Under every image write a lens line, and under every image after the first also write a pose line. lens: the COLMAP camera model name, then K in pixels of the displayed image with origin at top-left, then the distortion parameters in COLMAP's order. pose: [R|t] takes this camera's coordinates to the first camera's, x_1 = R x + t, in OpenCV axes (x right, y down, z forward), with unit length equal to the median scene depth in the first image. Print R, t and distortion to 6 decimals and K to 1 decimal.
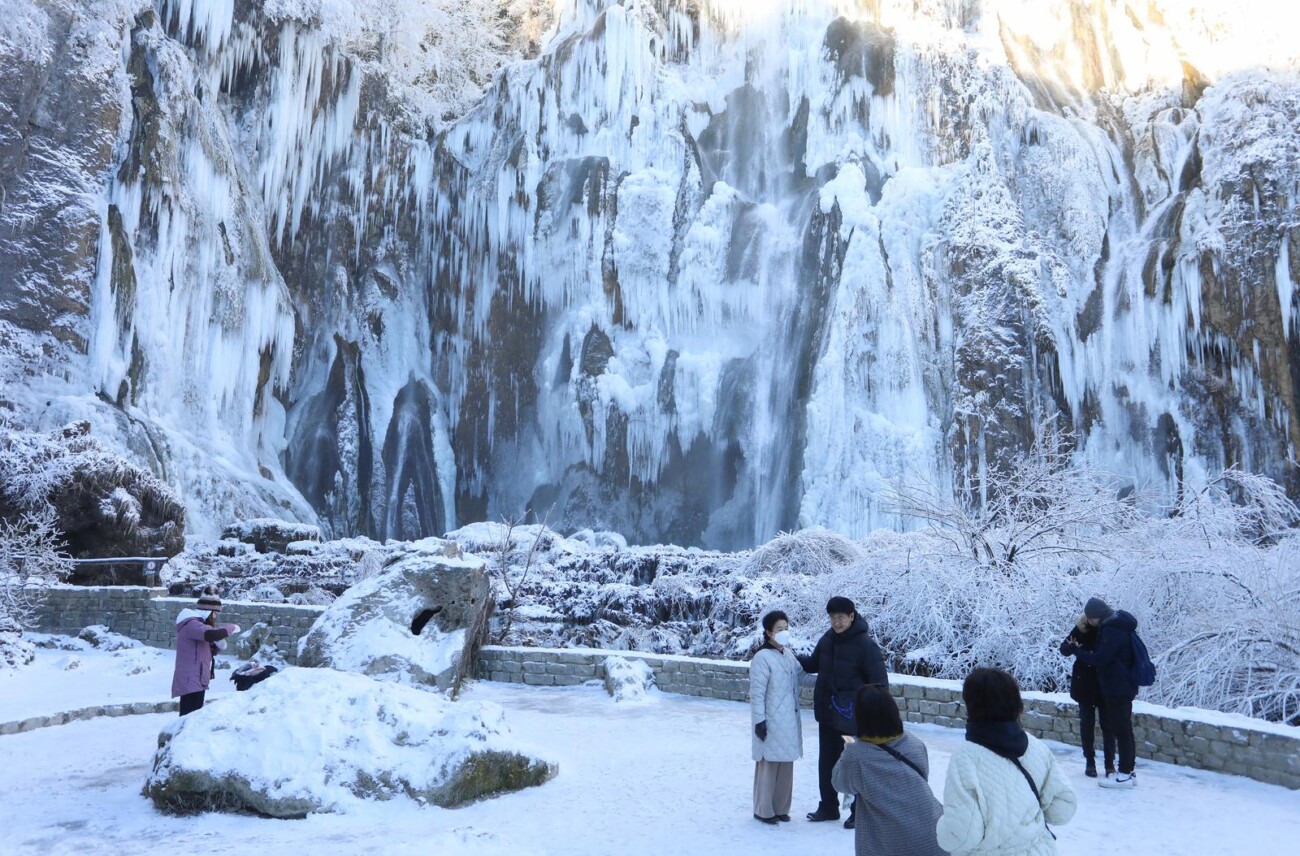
lens RADIAL K [[902.5, 0, 650.0], [0, 902.5, 428.0], [0, 0, 1]] dist [0.002494, 0.002223]
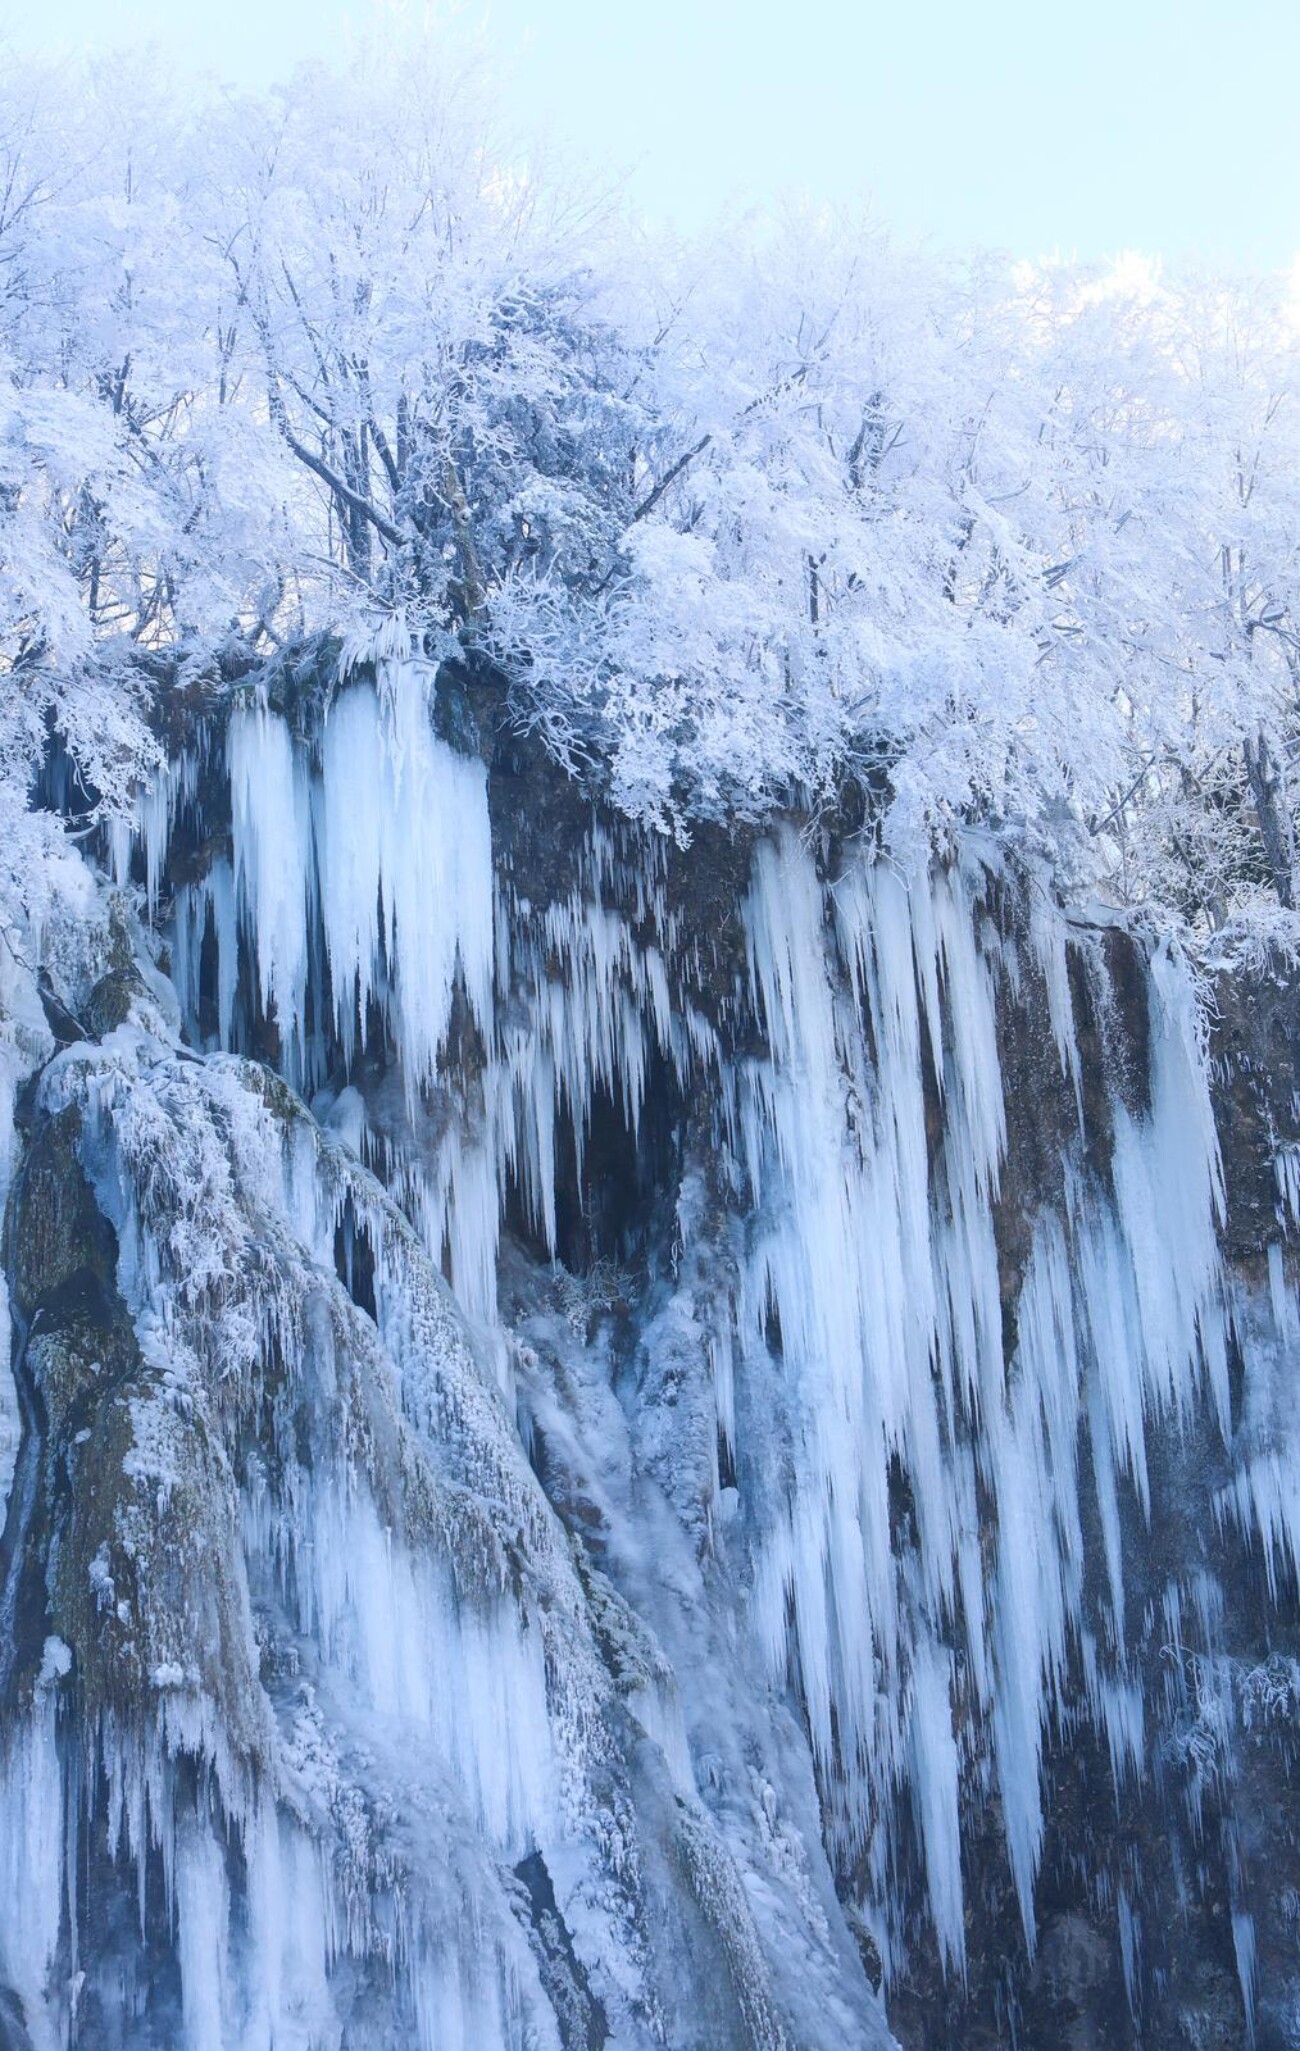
lens RADIAL K [[4773.2, 0, 650.0], [0, 4773.2, 1025.5], [0, 0, 1]] dist [-0.293778, 0.346944]
pose [[0.835884, -0.340004, -0.430924, 0.015993], [0.147397, 0.895260, -0.420457, 0.026382], [0.528746, 0.287937, 0.798449, 0.176083]]
